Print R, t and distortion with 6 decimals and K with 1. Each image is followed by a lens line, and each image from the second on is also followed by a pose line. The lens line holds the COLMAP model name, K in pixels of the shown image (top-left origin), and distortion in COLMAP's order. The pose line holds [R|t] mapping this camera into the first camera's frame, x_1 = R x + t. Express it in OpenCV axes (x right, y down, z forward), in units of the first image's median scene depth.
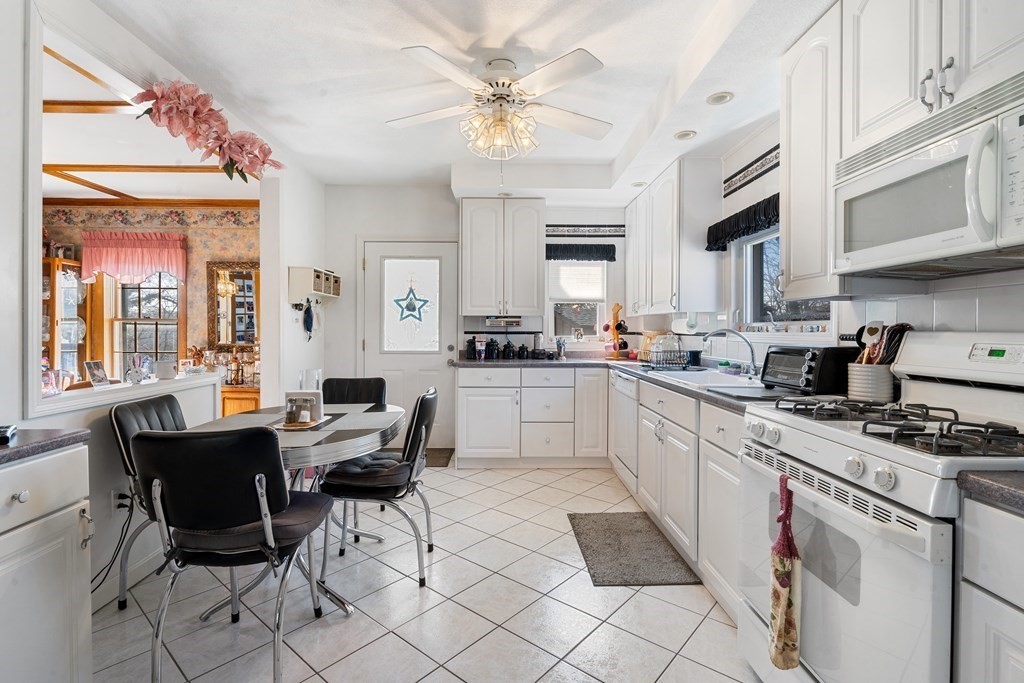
lens RADIAL K [[473.0, 0, 512.0], [0, 473.0, 341.5], [0, 0, 1]] dist [-0.001824, 0.000627]
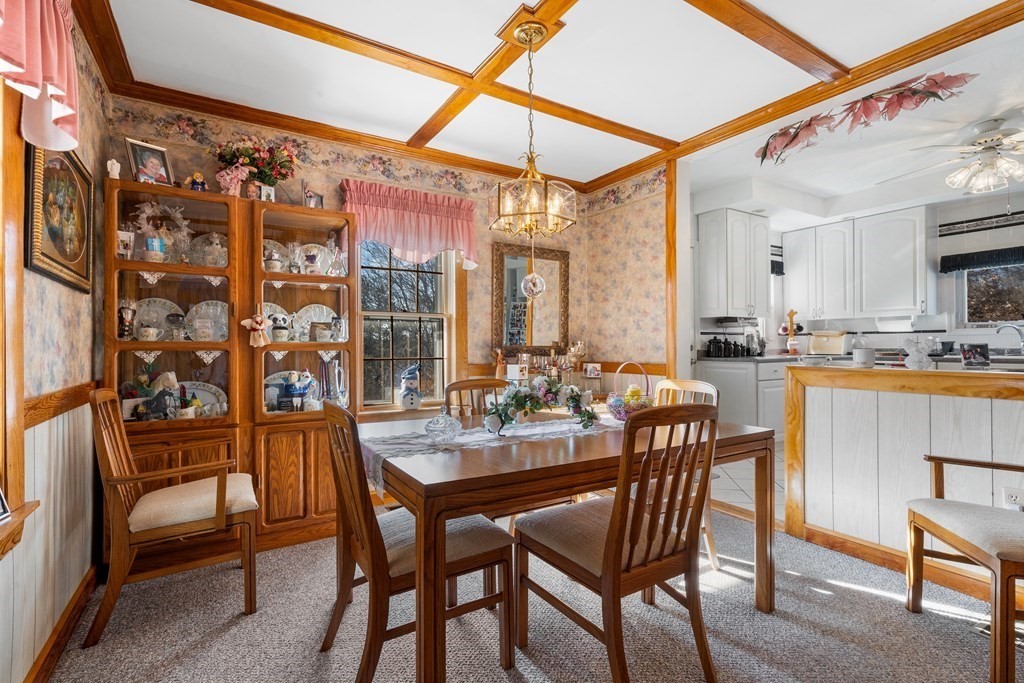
lens RADIAL K [[476.4, 0, 508.0], [0, 476.4, 347.1], [0, 0, 1]] dist [0.001948, 0.000753]
pose [[0.861286, -0.010652, 0.508009, -1.029178], [0.020340, 0.999702, -0.013523, 0.018636], [-0.507714, 0.021980, 0.861245, 0.300996]]
